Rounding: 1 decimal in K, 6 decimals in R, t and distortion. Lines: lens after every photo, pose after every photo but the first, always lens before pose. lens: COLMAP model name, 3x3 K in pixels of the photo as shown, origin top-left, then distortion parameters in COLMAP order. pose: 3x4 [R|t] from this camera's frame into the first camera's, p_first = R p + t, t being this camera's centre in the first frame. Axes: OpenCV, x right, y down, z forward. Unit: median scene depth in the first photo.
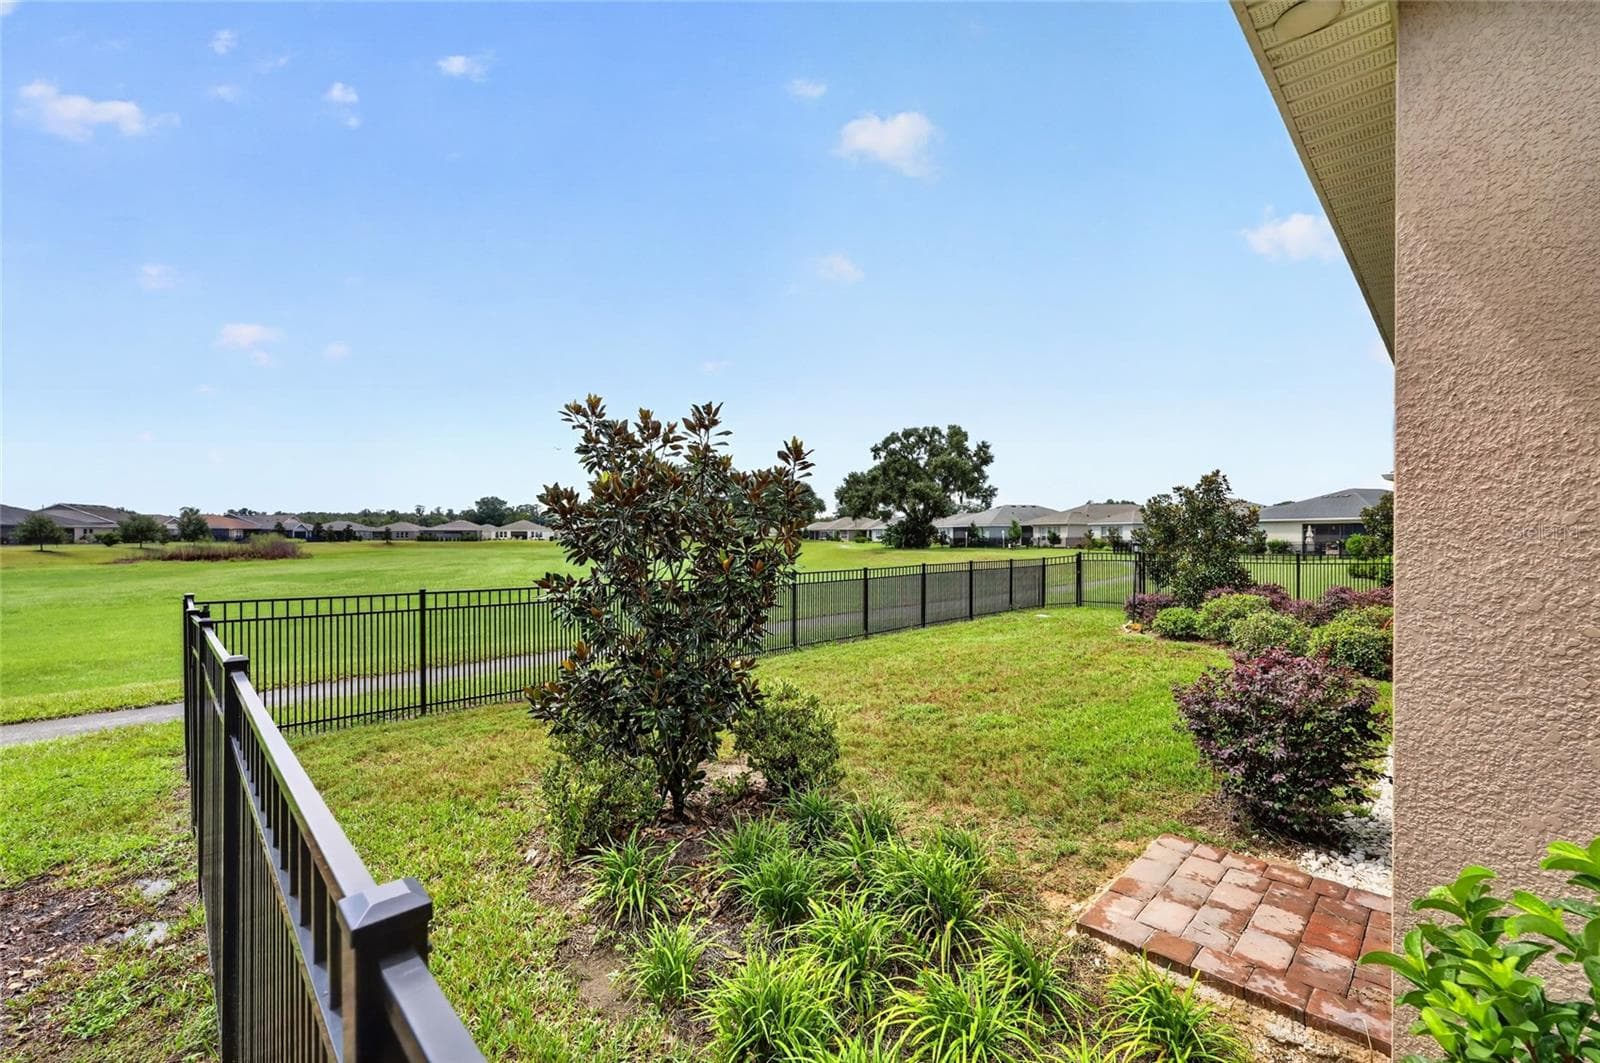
lens RADIAL K [[647.1, 0, 798.0], [0, 647.1, 535.0], [0, 0, 1]] dist [0.000646, -0.000072]
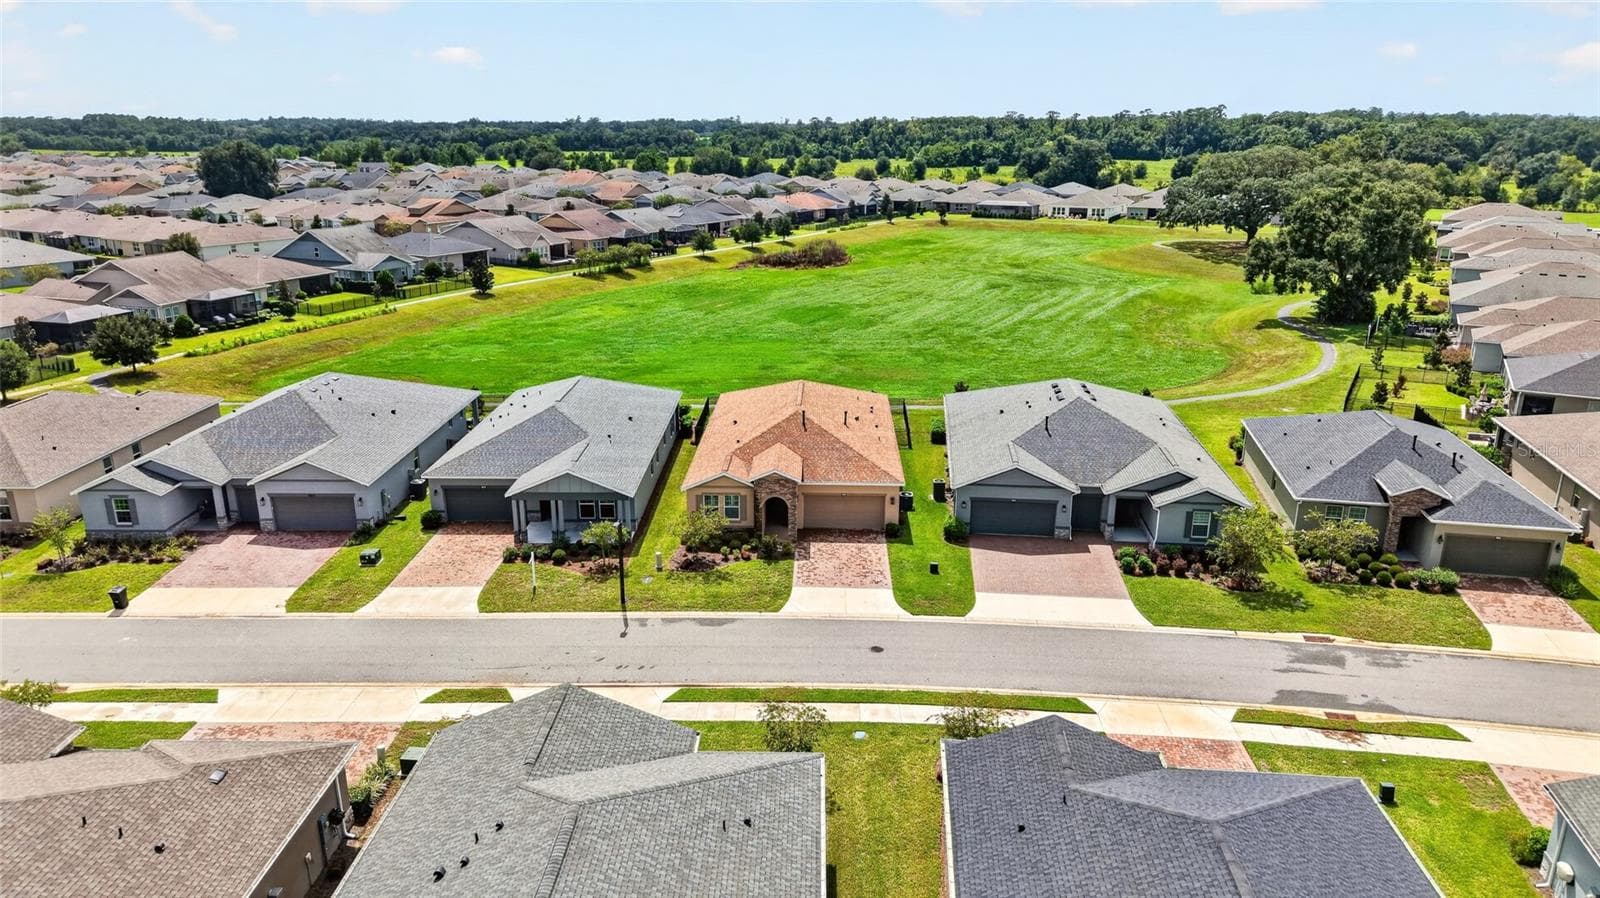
lens RADIAL K [[1064.4, 0, 800.0], [0, 1064.4, 449.0], [0, 0, 1]] dist [0.025666, -0.035893]
pose [[0.707491, 0.209357, -0.675001, 0.604562], [-0.004967, 0.956564, 0.291479, -0.211305], [0.706705, -0.202866, 0.677800, -0.488155]]
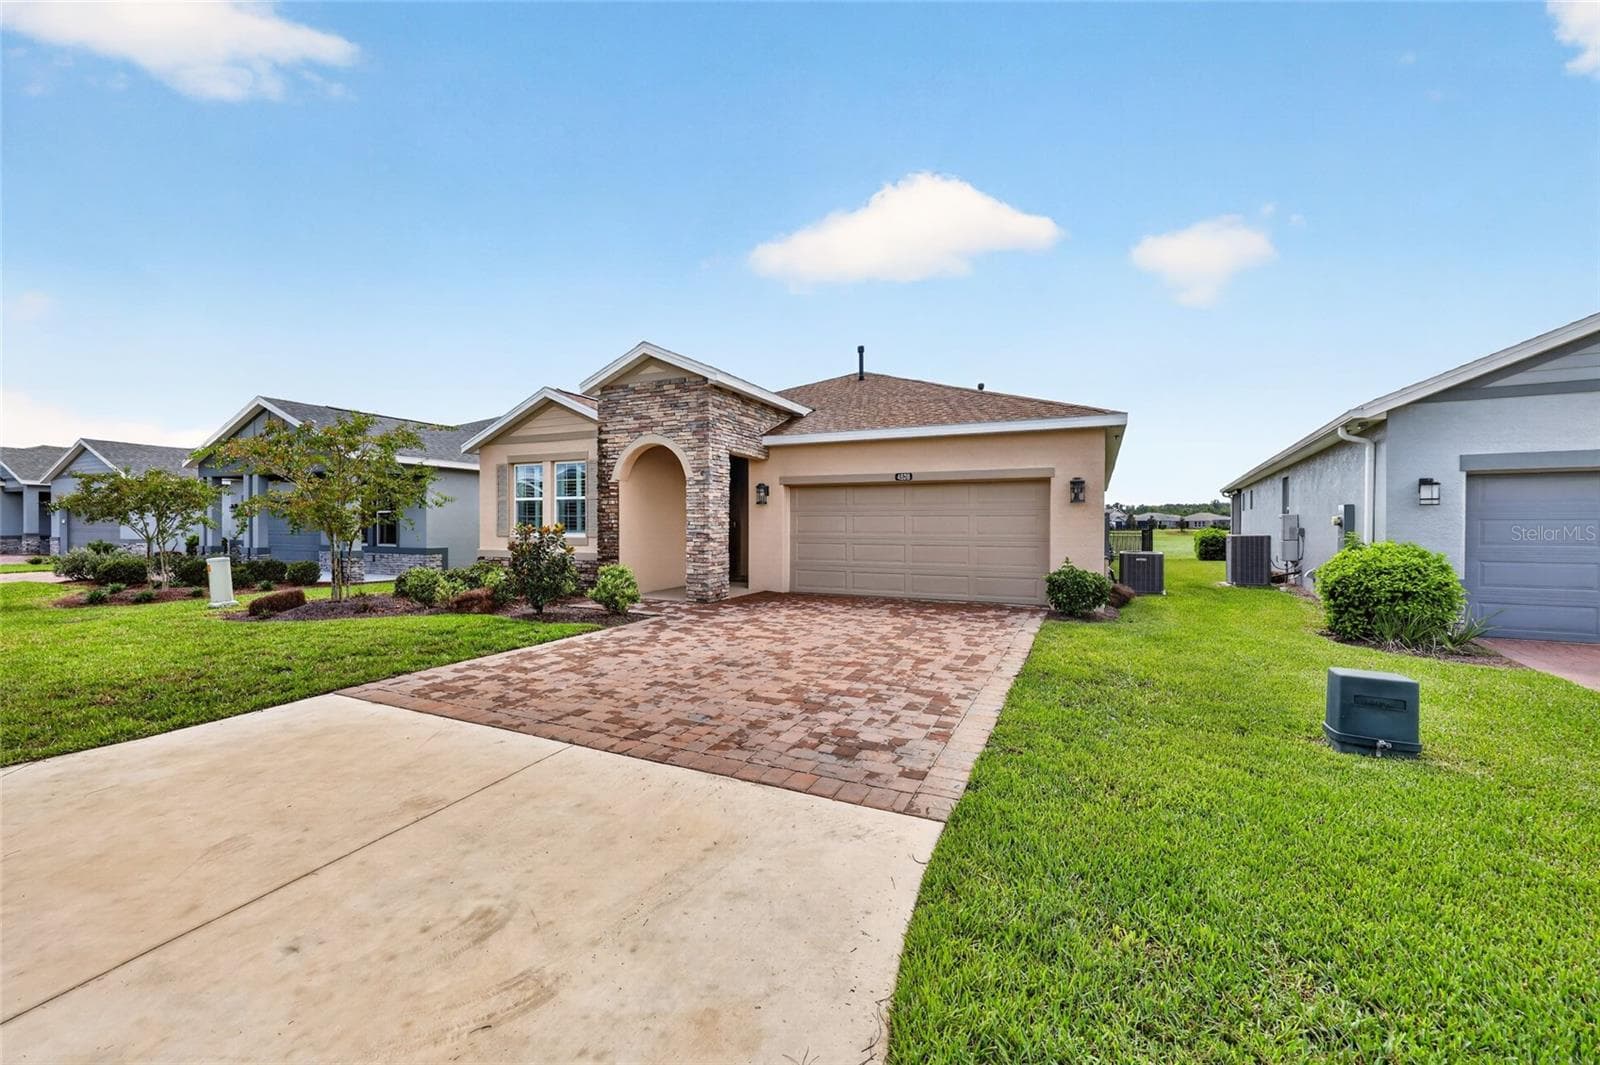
lens RADIAL K [[638.5, 0, 789.2], [0, 638.5, 535.4], [0, 0, 1]] dist [-0.000372, 0.000036]
pose [[0.359731, 0.019360, -0.932855, 0.314965], [-0.002369, 0.999800, 0.019836, -0.001461], [0.933053, -0.004926, 0.359705, -0.122976]]
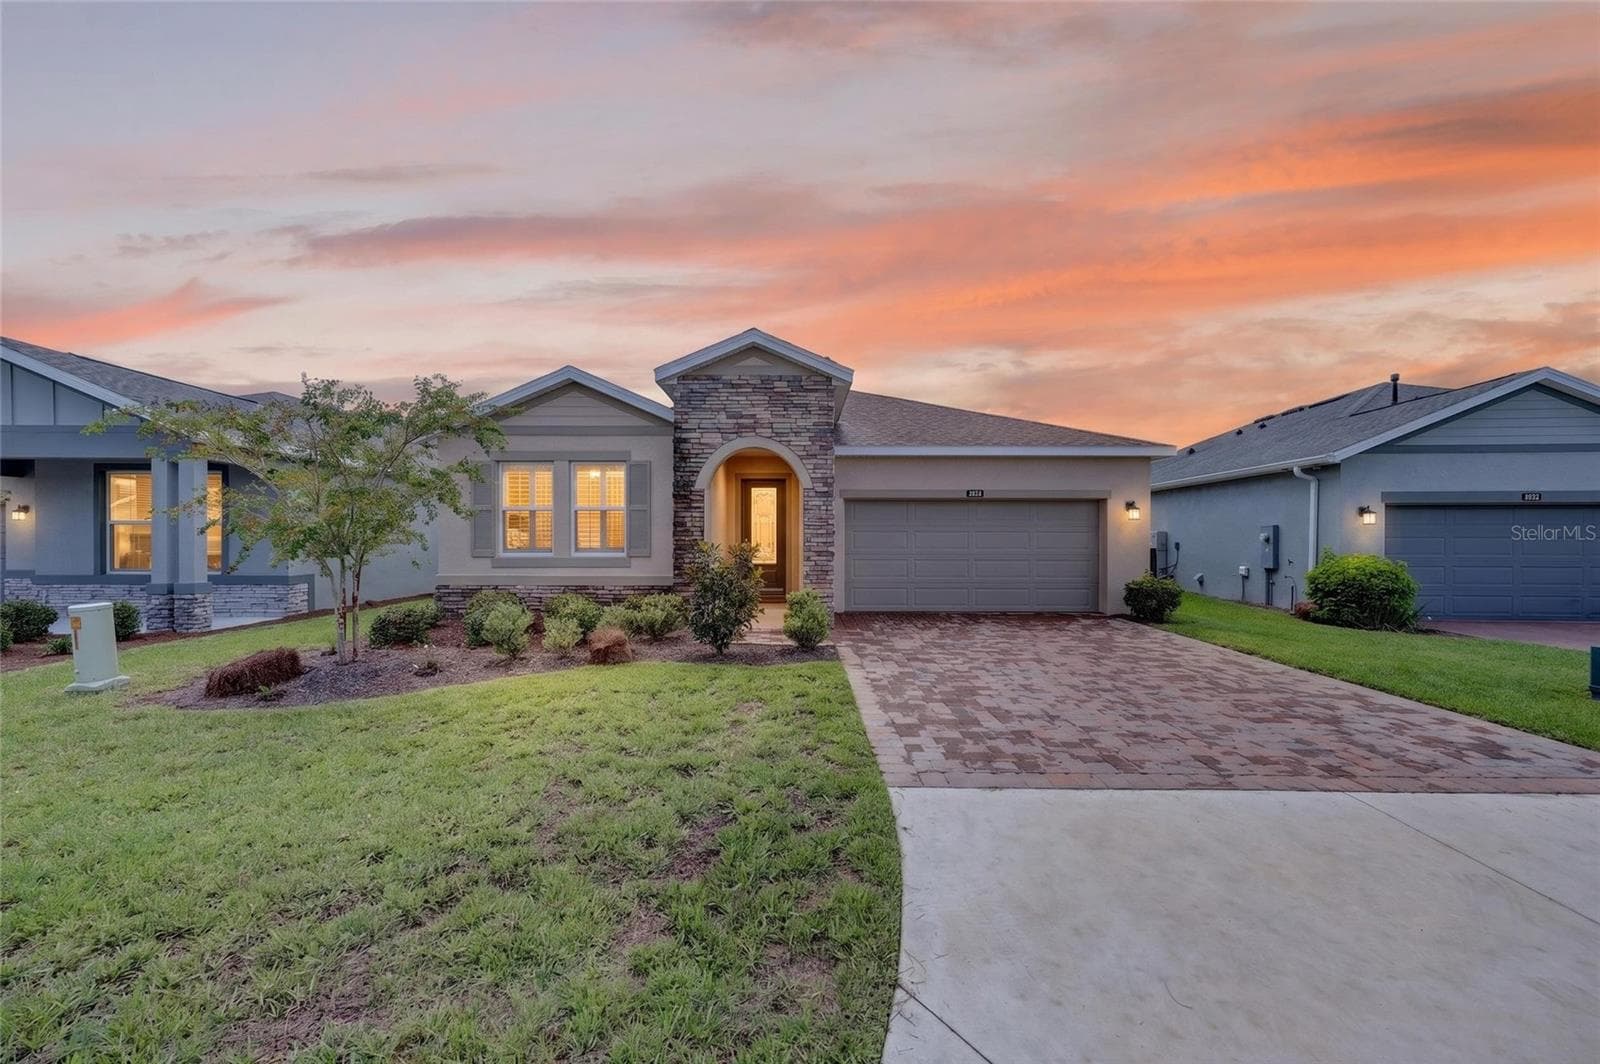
lens RADIAL K [[647.1, 0, 798.0], [0, 647.1, 535.5], [0, 0, 1]] dist [0.000646, -0.000072]
pose [[0.728500, 0.000858, -0.685046, 0.274323], [-0.002302, 0.999997, -0.001195, -0.001861], [0.685042, 0.002447, 0.728499, -0.170428]]
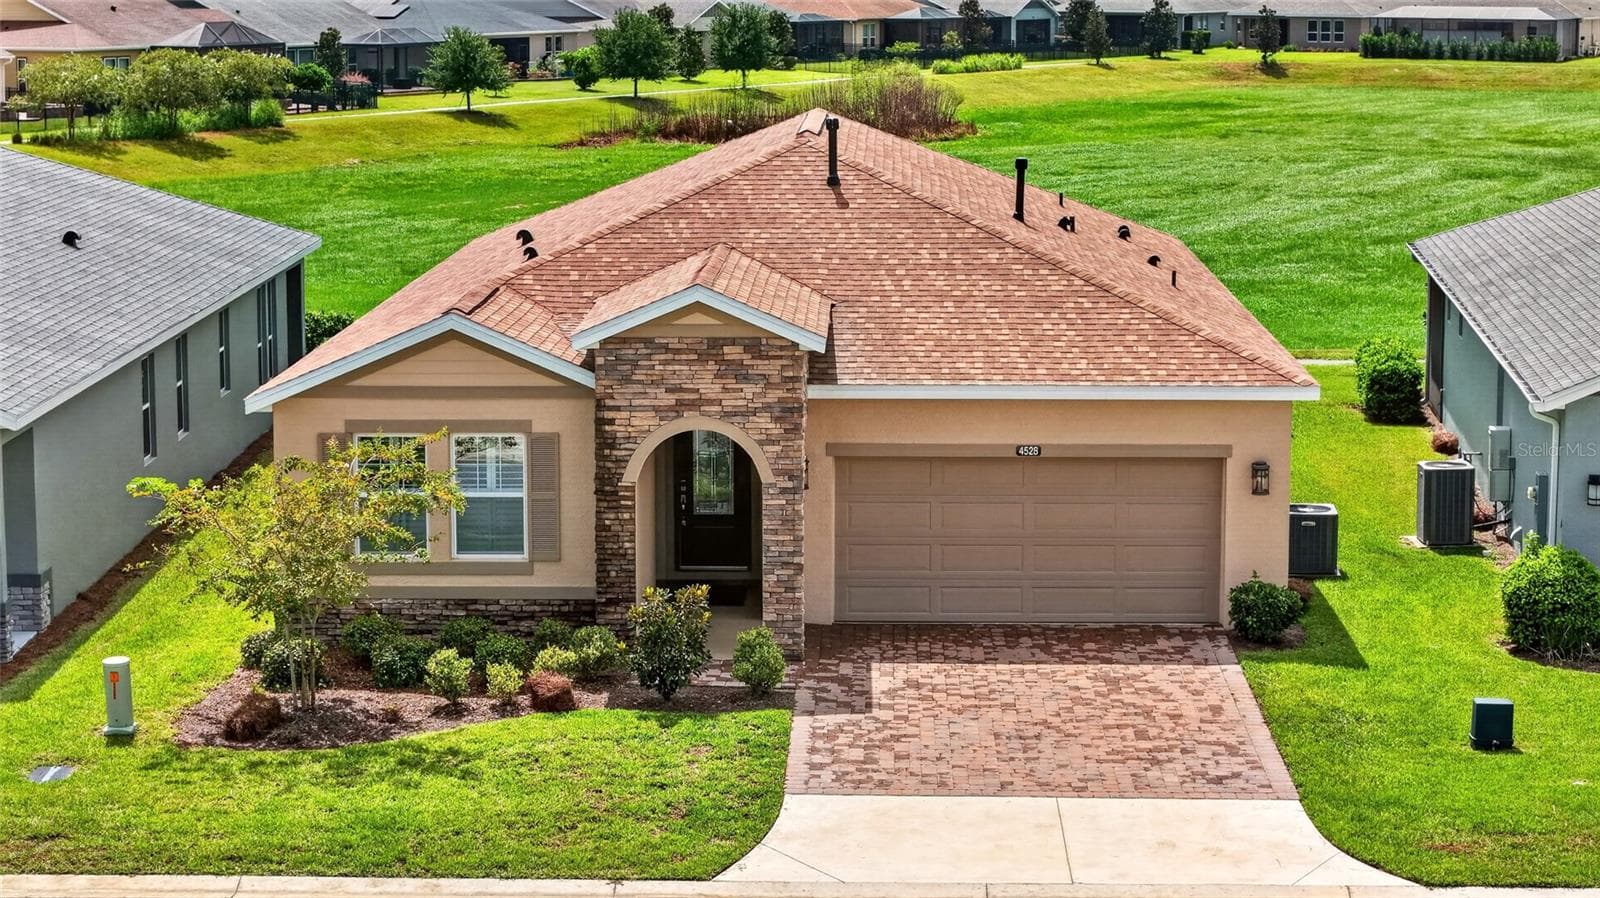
lens RADIAL K [[3359.3, 0, 800.0], [0, 3359.3, 449.0], [0, 0, 1]] dist [-0.196175, 0.398459]
pose [[0.708767, 0.105585, -0.697496, 0.478604], [-0.000156, 0.988759, 0.149518, -0.069741], [0.705442, -0.105864, 0.700817, -0.364722]]
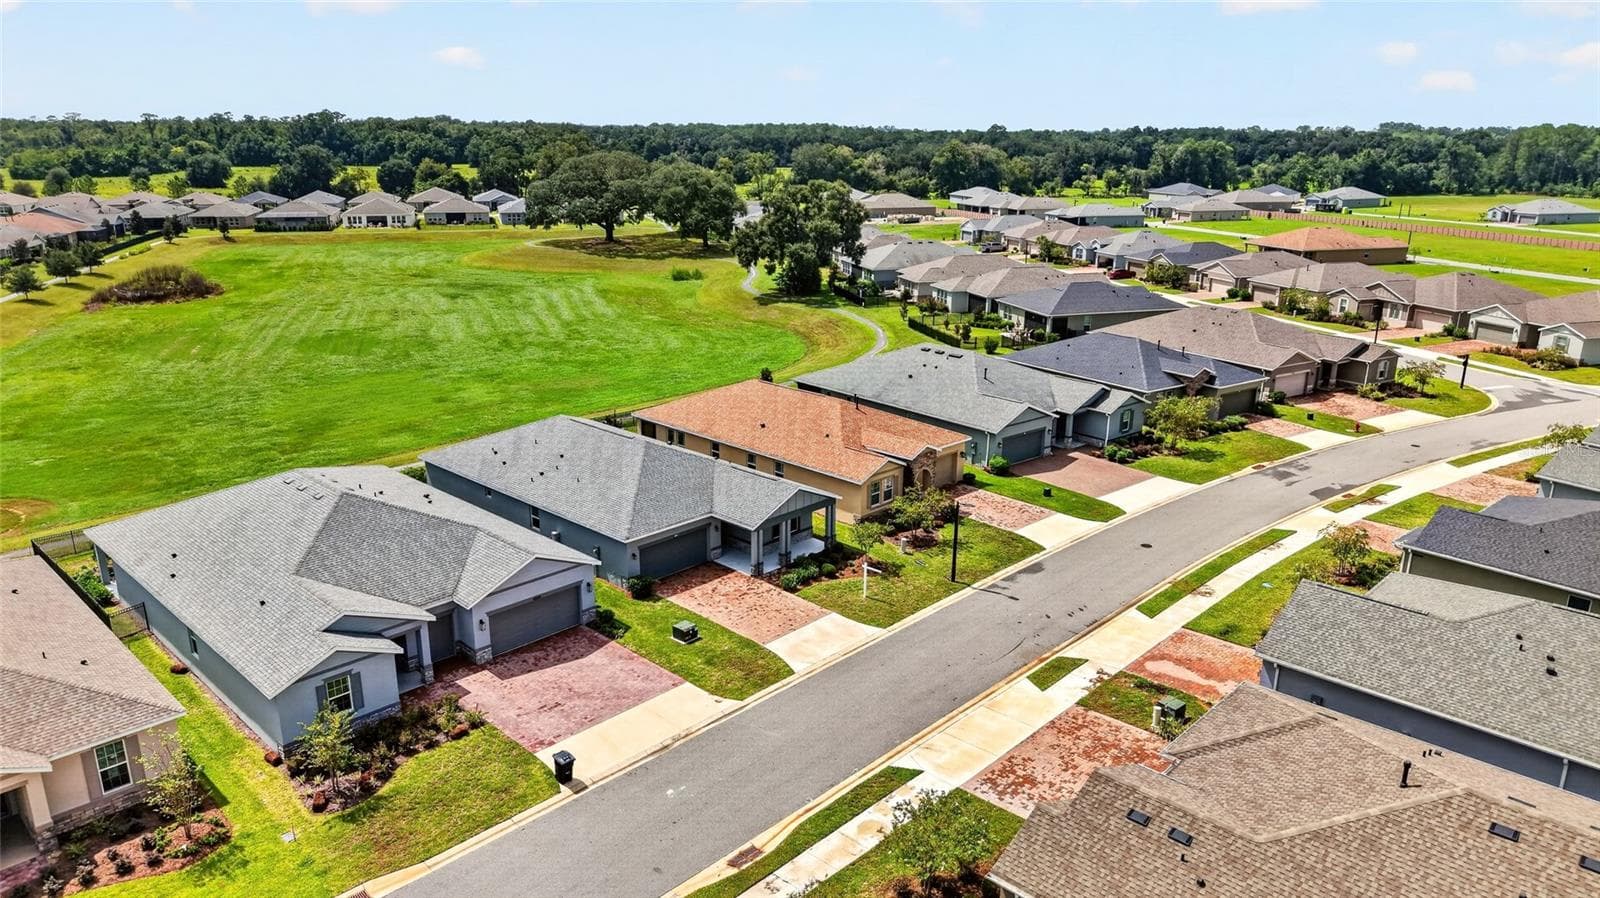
lens RADIAL K [[1064.4, 0, 800.0], [0, 1064.4, 449.0], [0, 0, 1]] dist [0.025666, -0.035893]
pose [[0.999566, 0.002481, 0.029341, 0.110369], [-0.010622, 0.959730, 0.280722, -0.207594], [-0.027463, -0.280912, 0.959340, -0.720645]]
